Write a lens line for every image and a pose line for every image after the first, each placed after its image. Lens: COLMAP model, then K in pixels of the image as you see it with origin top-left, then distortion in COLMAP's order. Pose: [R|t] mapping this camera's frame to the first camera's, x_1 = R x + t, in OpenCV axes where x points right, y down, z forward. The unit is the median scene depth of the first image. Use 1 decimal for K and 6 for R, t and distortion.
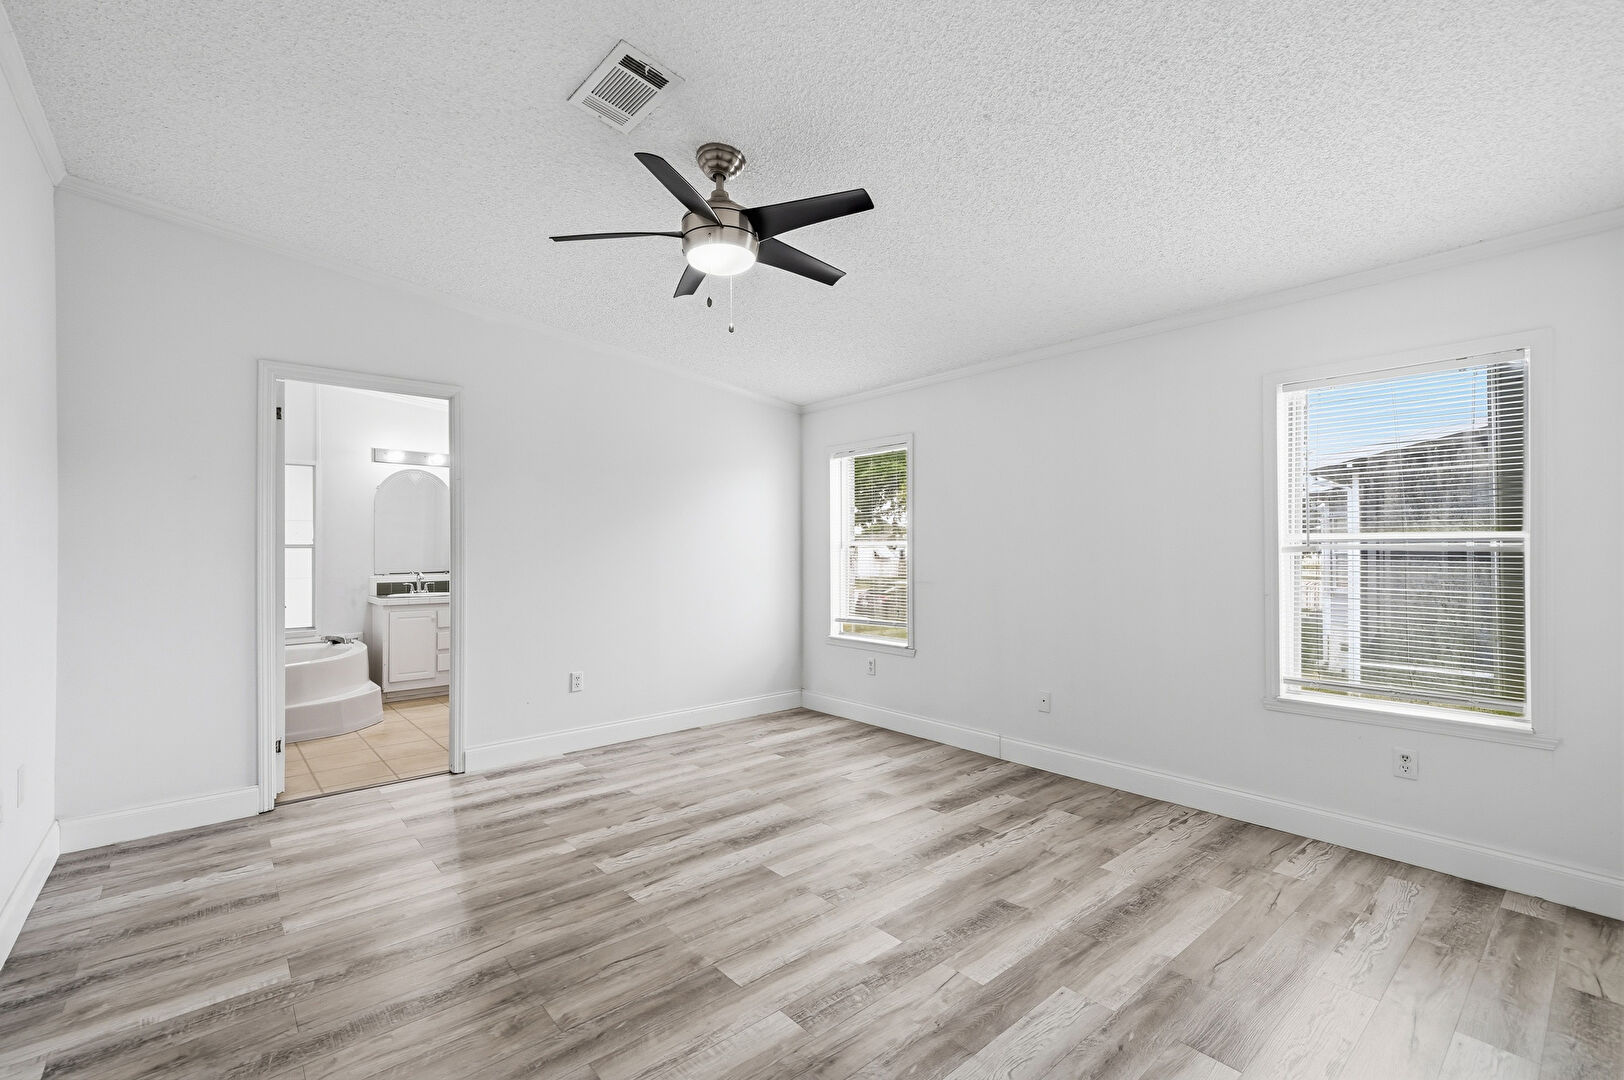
lens RADIAL K [[745.3, 0, 810.3], [0, 745.3, 548.2], [0, 0, 1]] dist [0.002372, 0.006779]
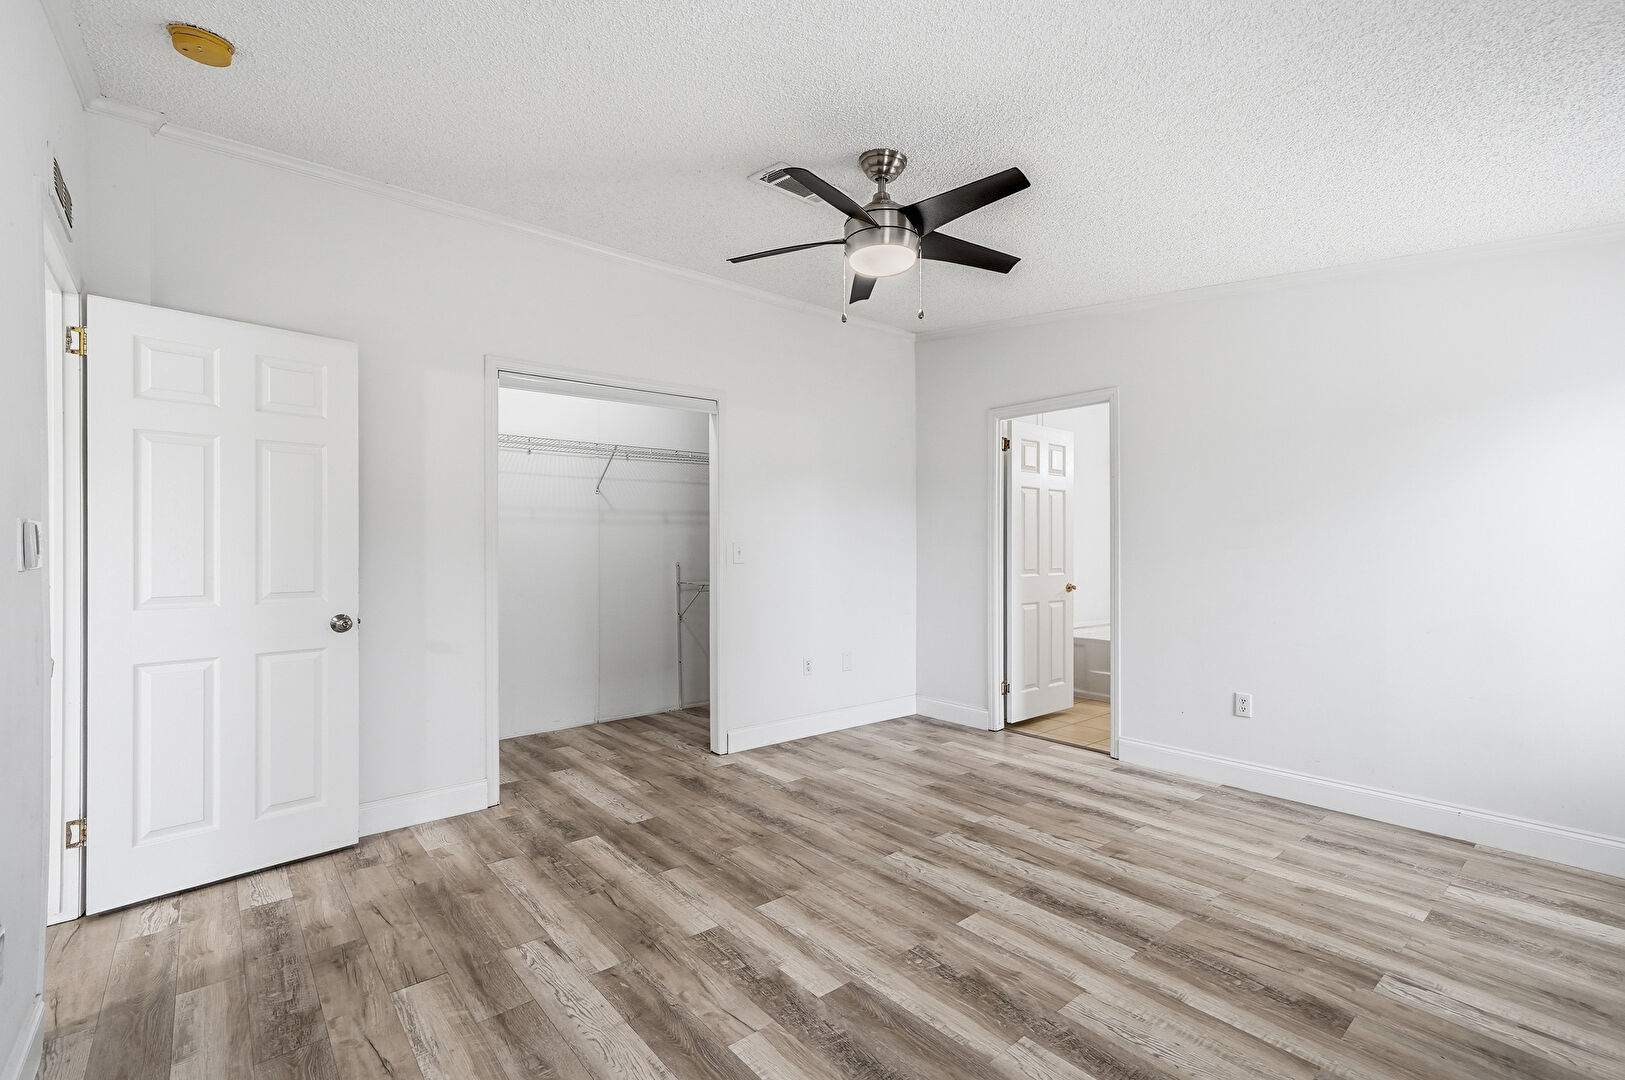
lens RADIAL K [[745.7, 0, 810.8], [0, 745.7, 548.2], [0, 0, 1]] dist [0.002372, 0.006779]
pose [[-0.058601, 0.005989, -0.998264, 0.749596], [0.005524, 0.999969, 0.005675, -0.005290], [0.998266, -0.005182, -0.058632, 0.783204]]
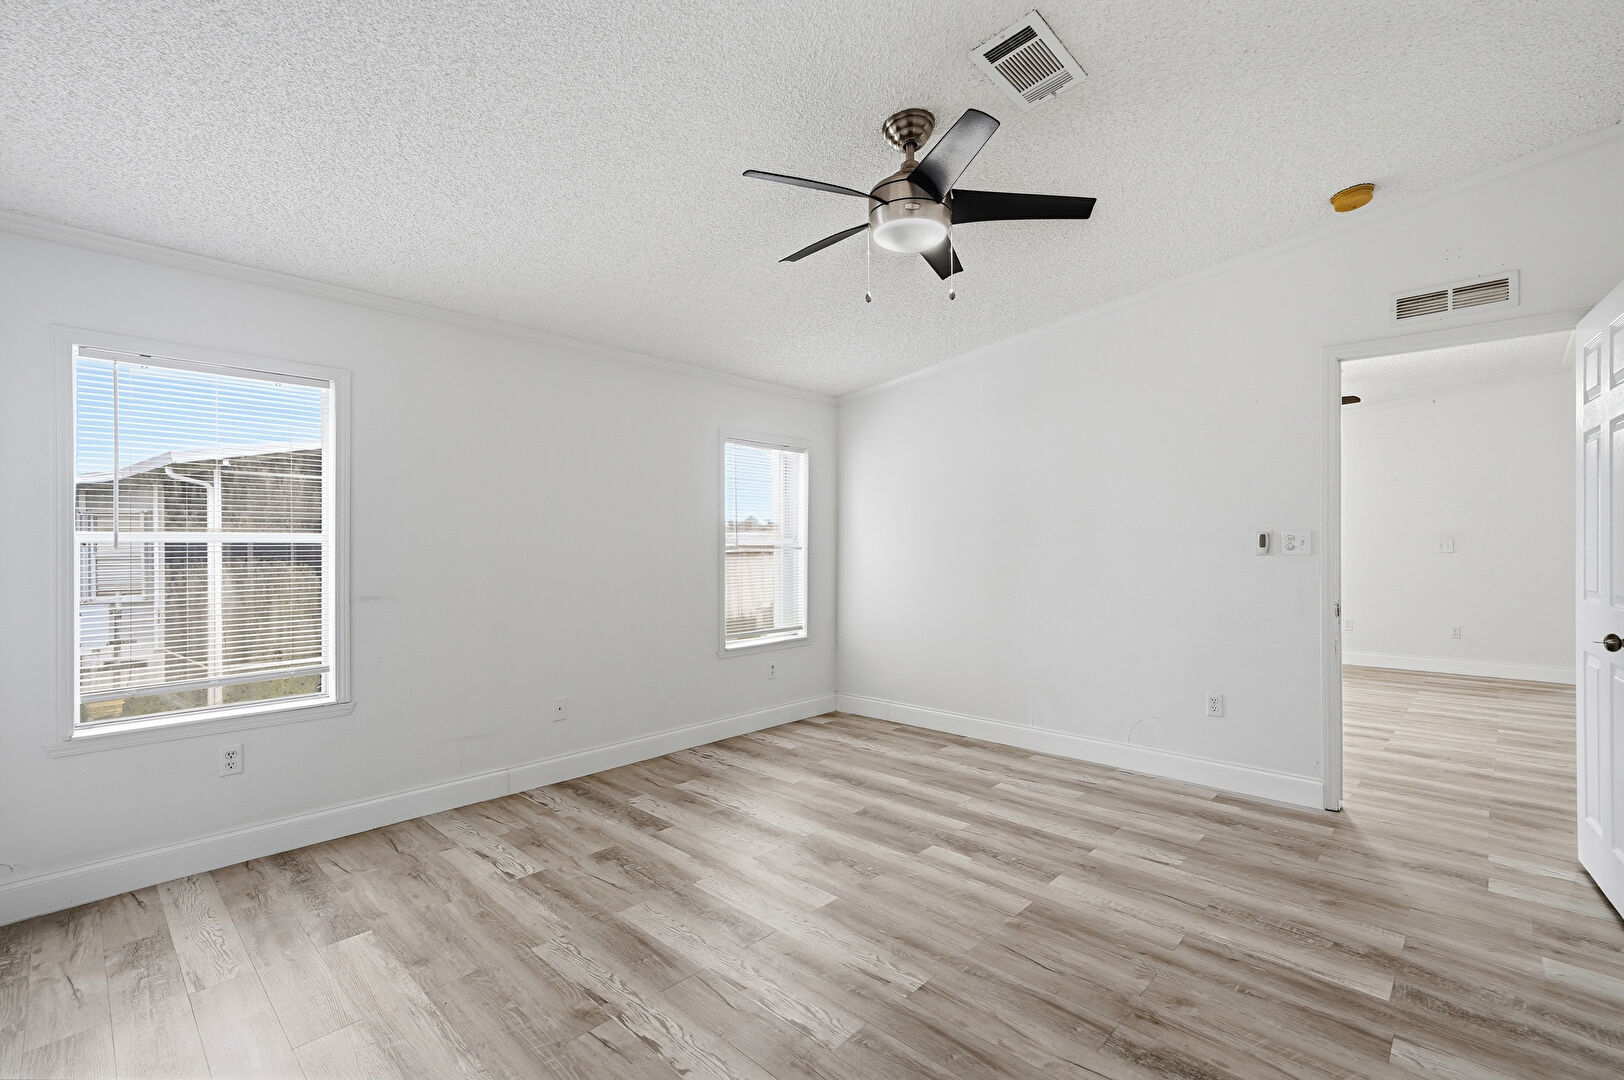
lens RADIAL K [[670.4, 0, 870.2], [0, 670.4, 541.4], [0, 0, 1]] dist [0.008792, 0.000102]
pose [[-0.132084, 0.010613, 0.991182, -0.785879], [0.003025, 0.999942, -0.010304, 0.000104], [-0.991234, 0.001638, -0.132108, 0.950017]]
